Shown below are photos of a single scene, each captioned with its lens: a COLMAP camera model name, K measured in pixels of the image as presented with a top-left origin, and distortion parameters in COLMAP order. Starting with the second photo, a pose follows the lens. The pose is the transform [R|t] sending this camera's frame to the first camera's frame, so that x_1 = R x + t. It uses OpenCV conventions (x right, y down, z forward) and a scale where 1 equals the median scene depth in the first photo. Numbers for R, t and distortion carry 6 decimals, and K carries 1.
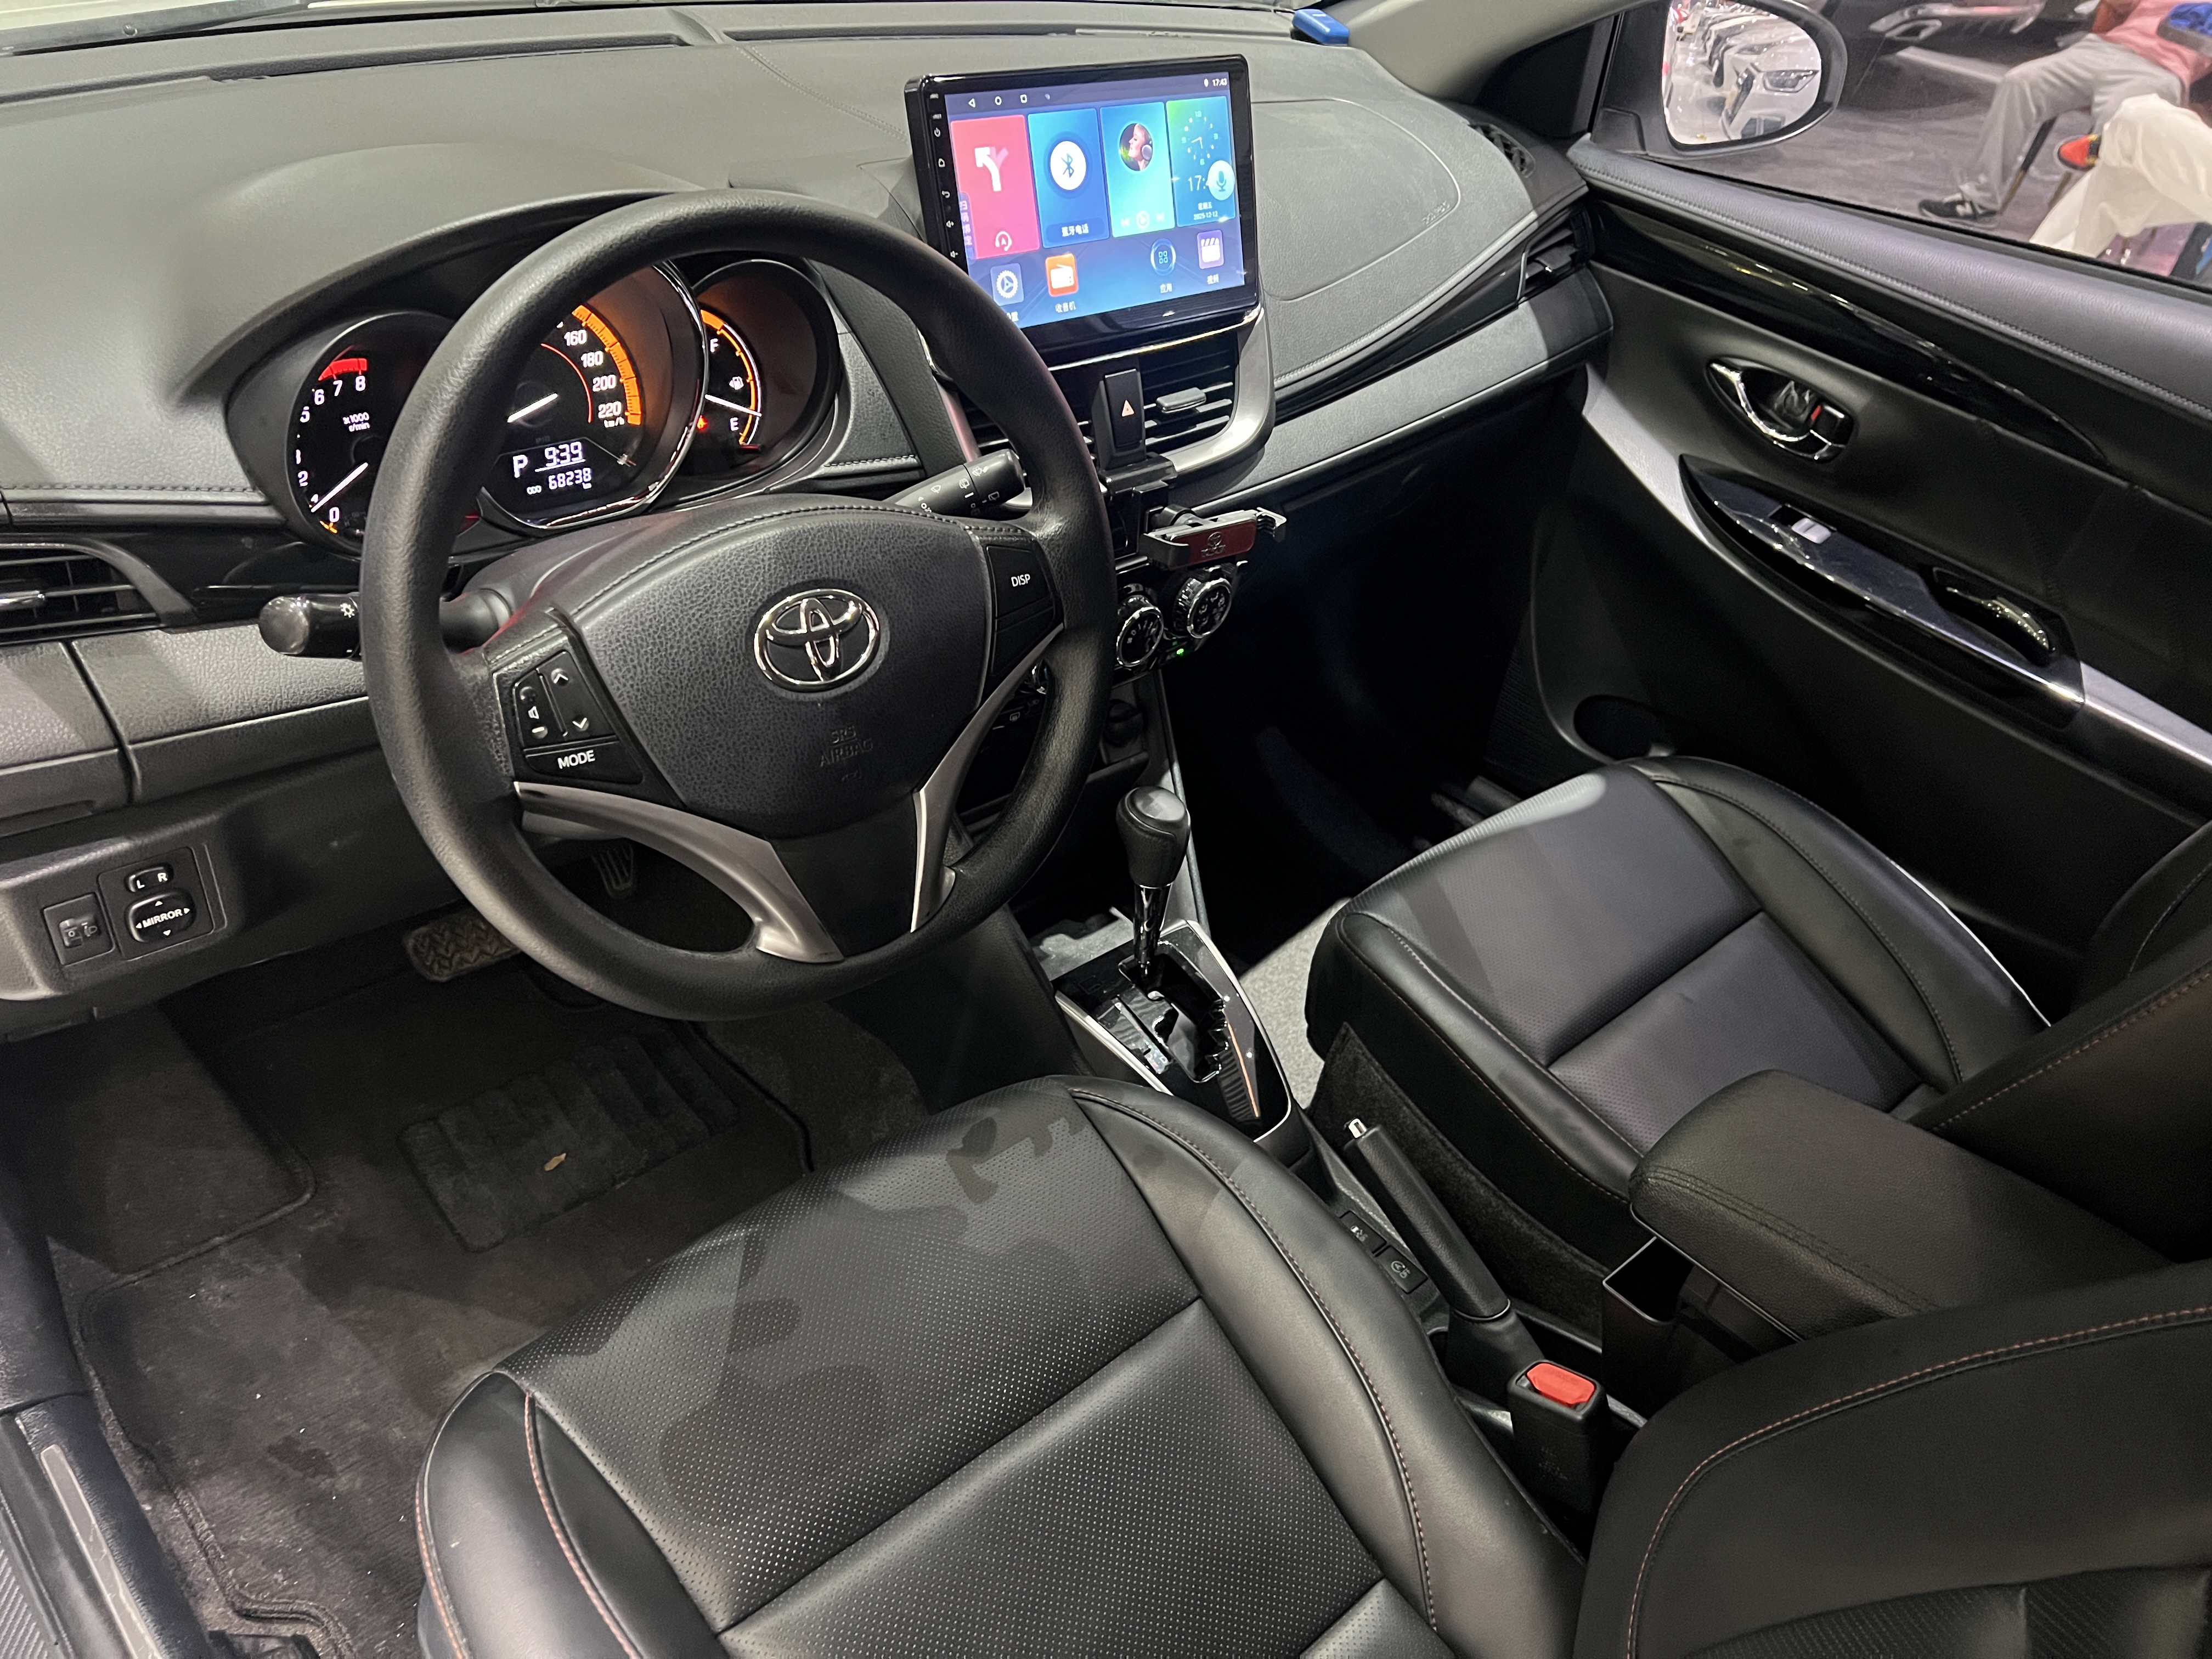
lens RADIAL K [[1670.0, 0, 1118.9], [0, 1670.0, 849.8], [0, 0, 1]] dist [0.045773, -0.060259]
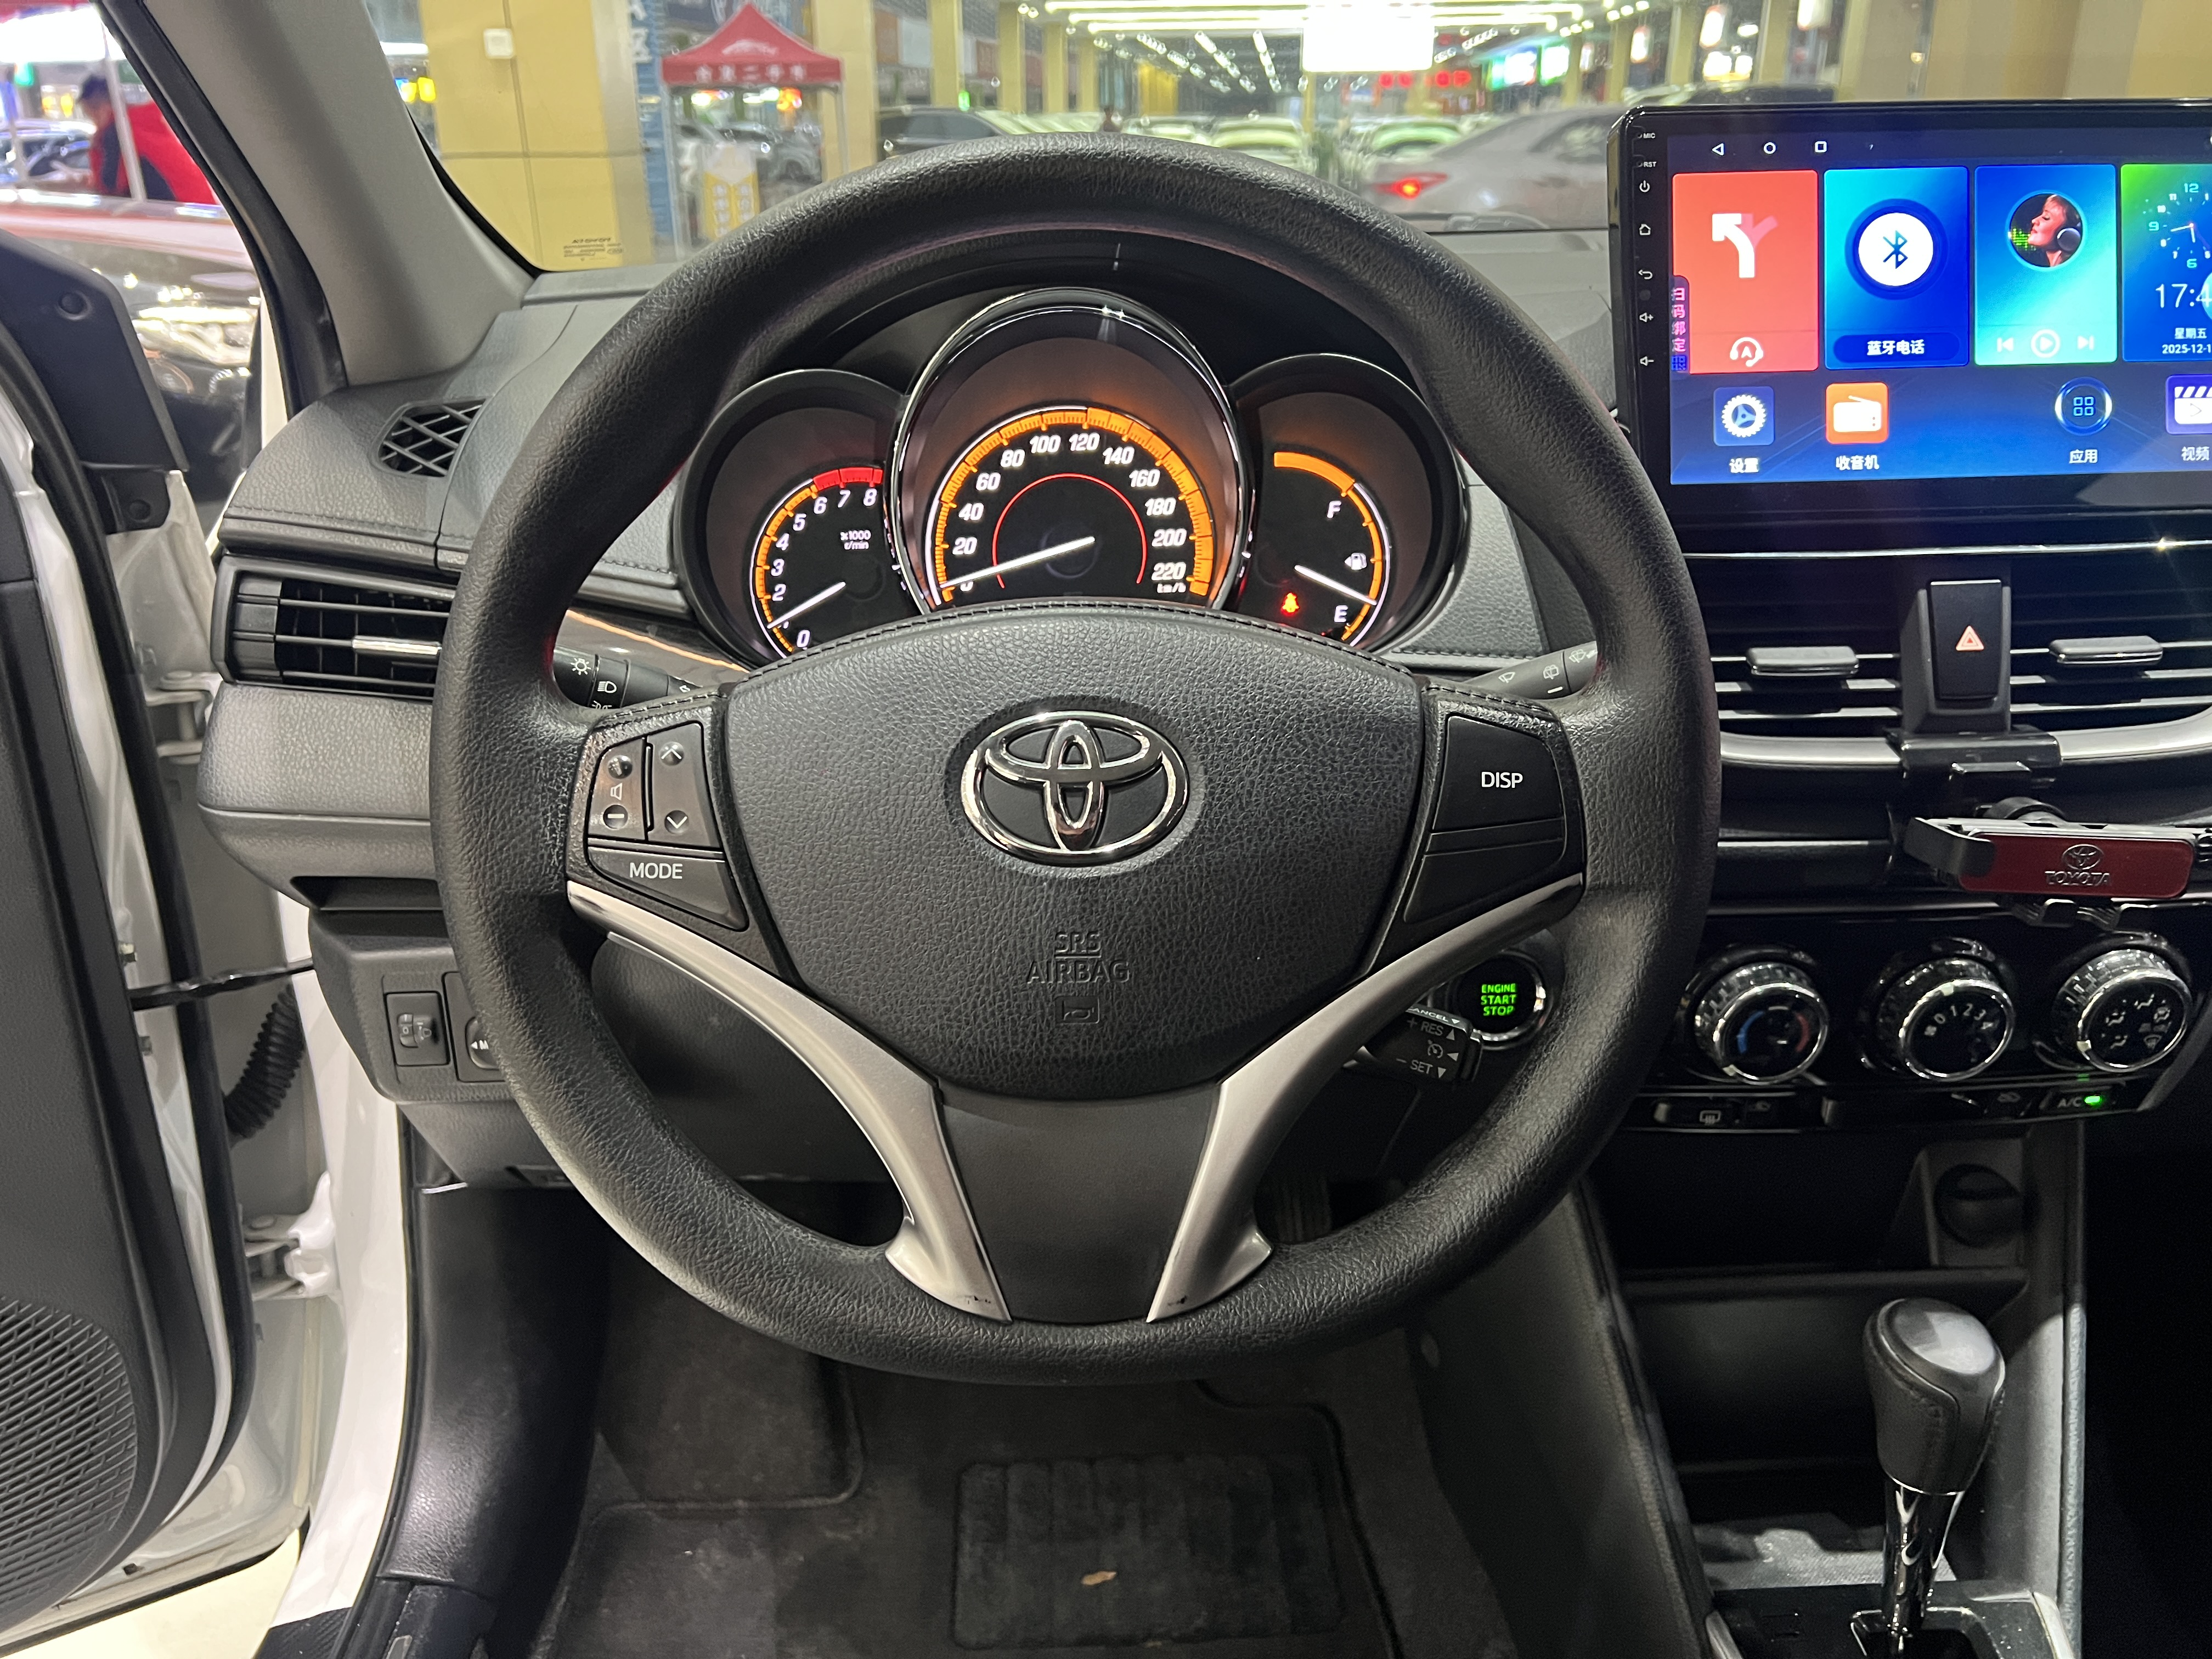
lens RADIAL K [[1670.0, 0, 1097.2], [0, 1670.0, 834.7], [0, 0, 1]] dist [0.045773, -0.060259]
pose [[0.747063, 0.117370, -0.654309, 0.184181], [-0.301081, 0.937285, -0.175632, -0.001306], [0.592661, 0.328208, 0.735549, 0.429808]]
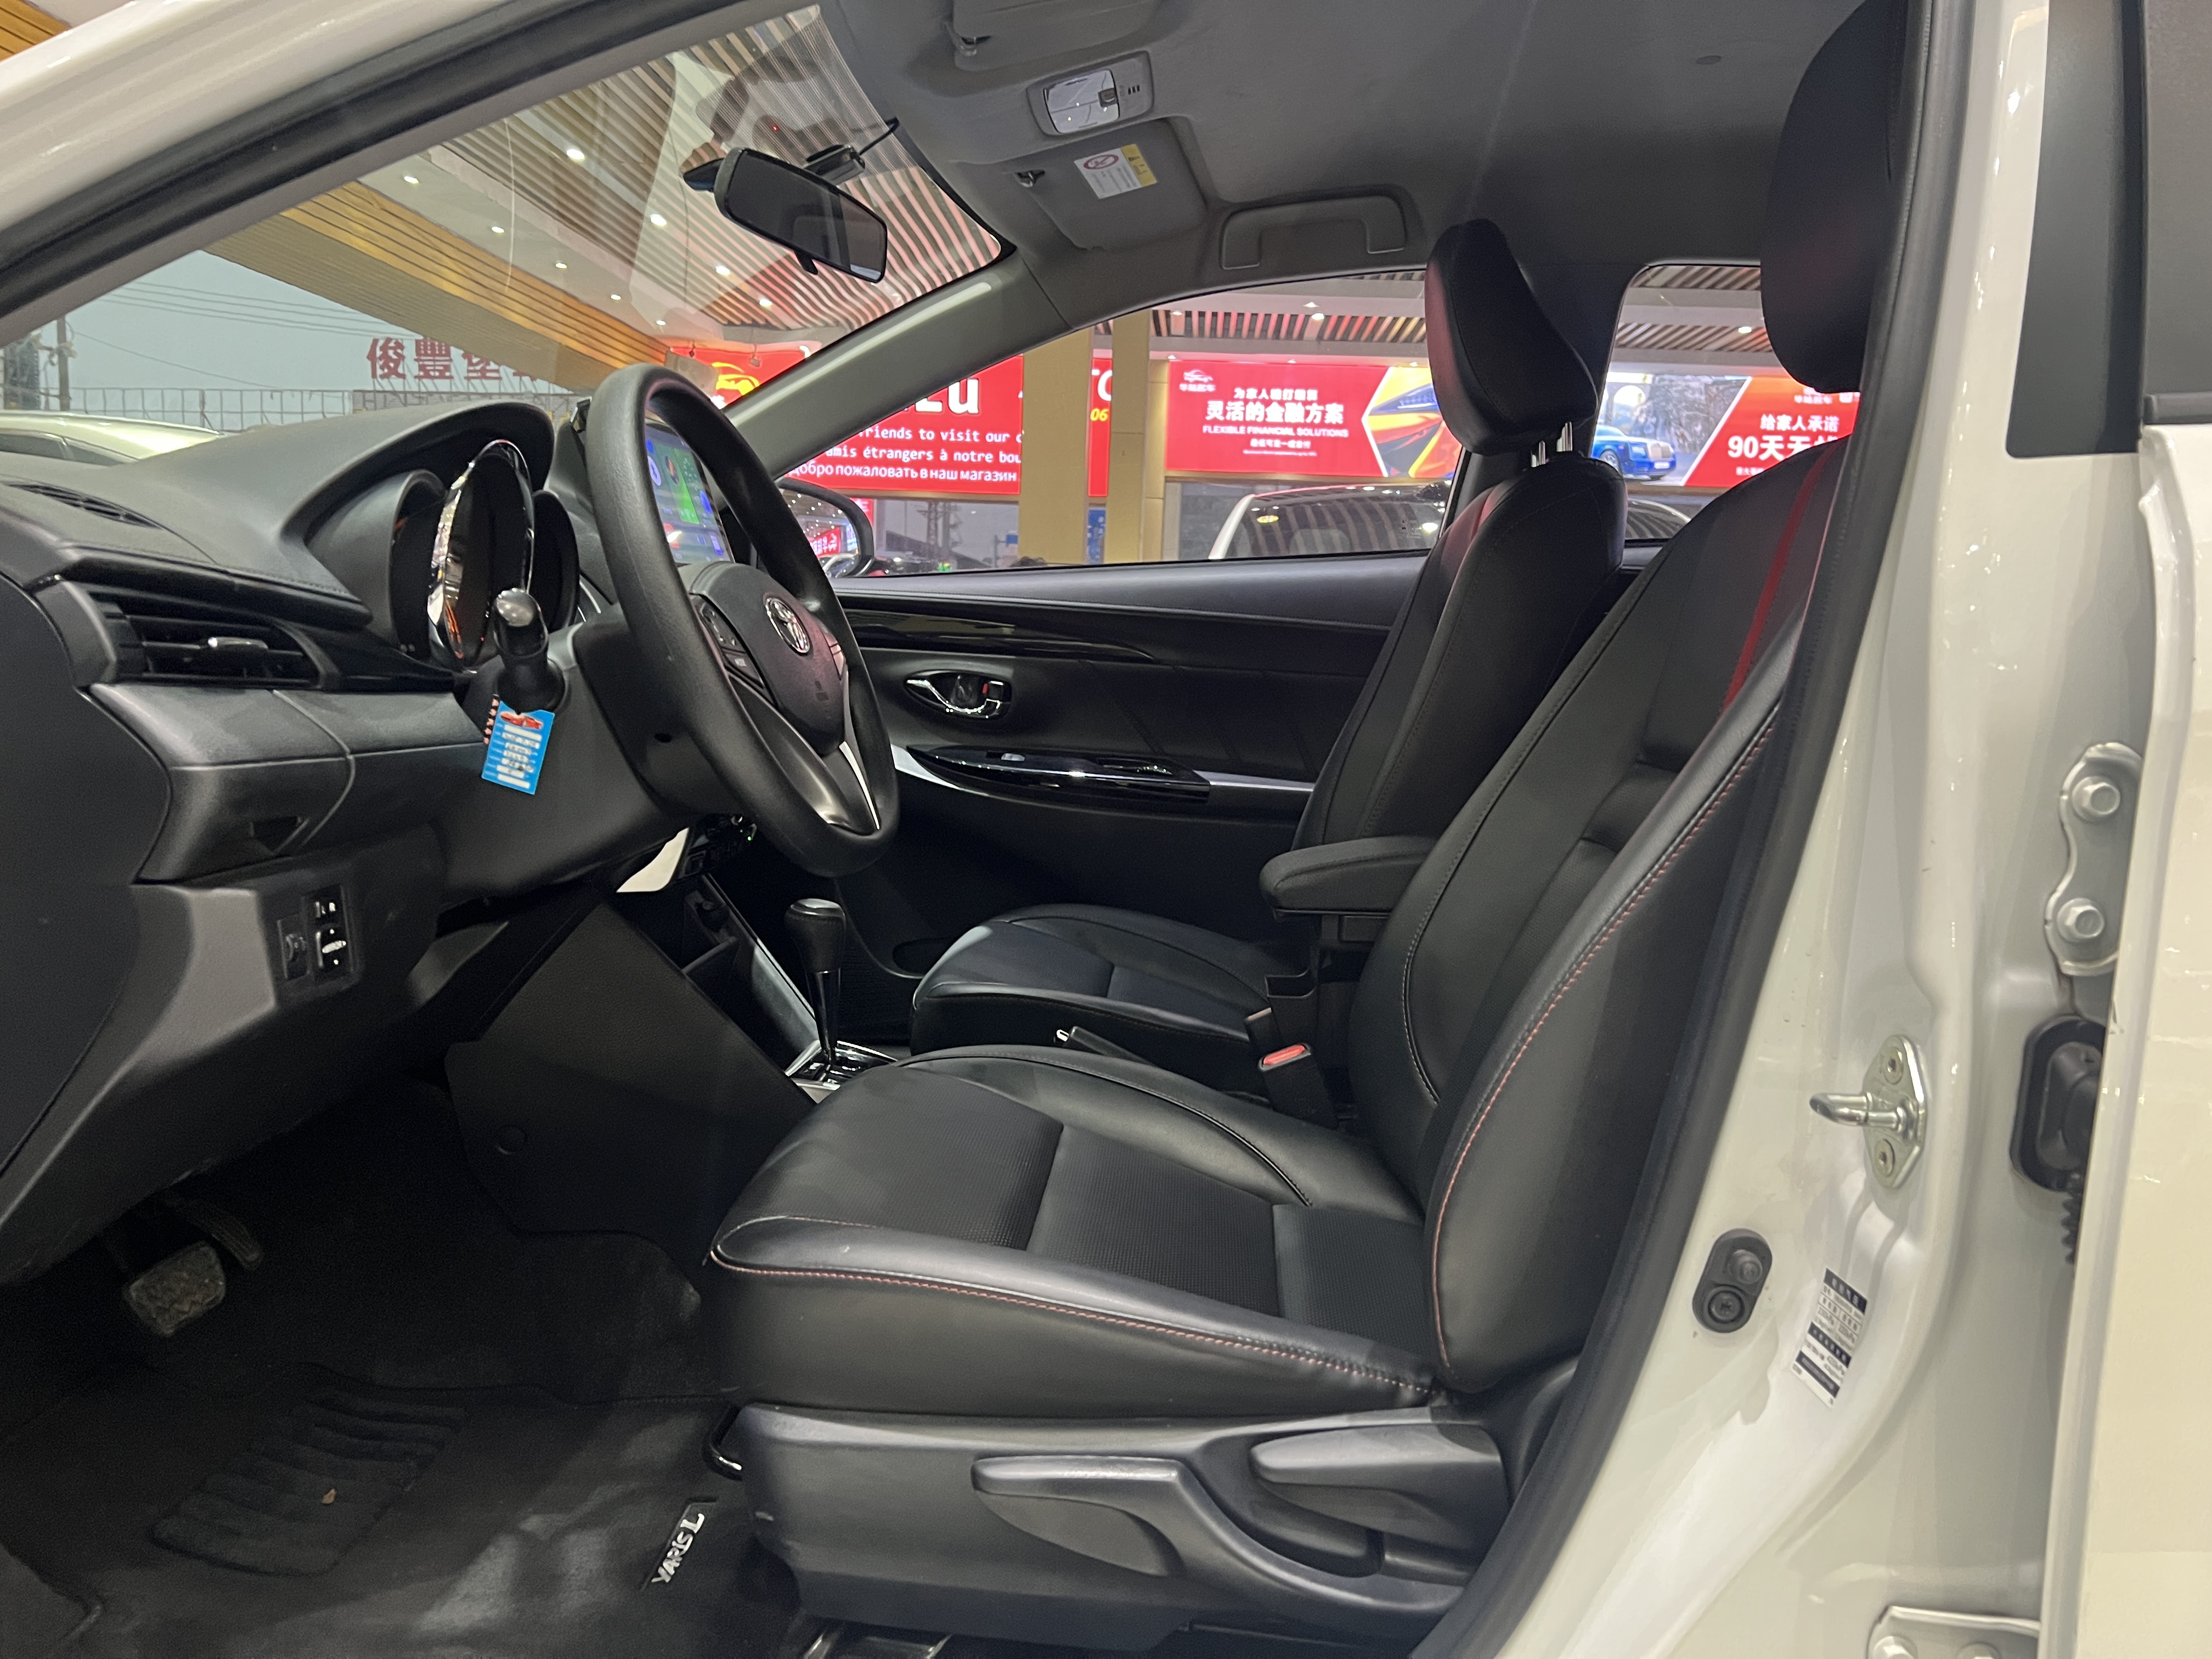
lens RADIAL K [[1670.0, 0, 1106.0], [0, 1670.0, 823.0], [0, 0, 1]] dist [0.045773, -0.060259]
pose [[0.722670, -0.189785, 0.664628, -0.824985], [0.466692, 0.843264, -0.266654, 0.460090], [-0.509850, 0.502880, 0.697972, -0.096440]]
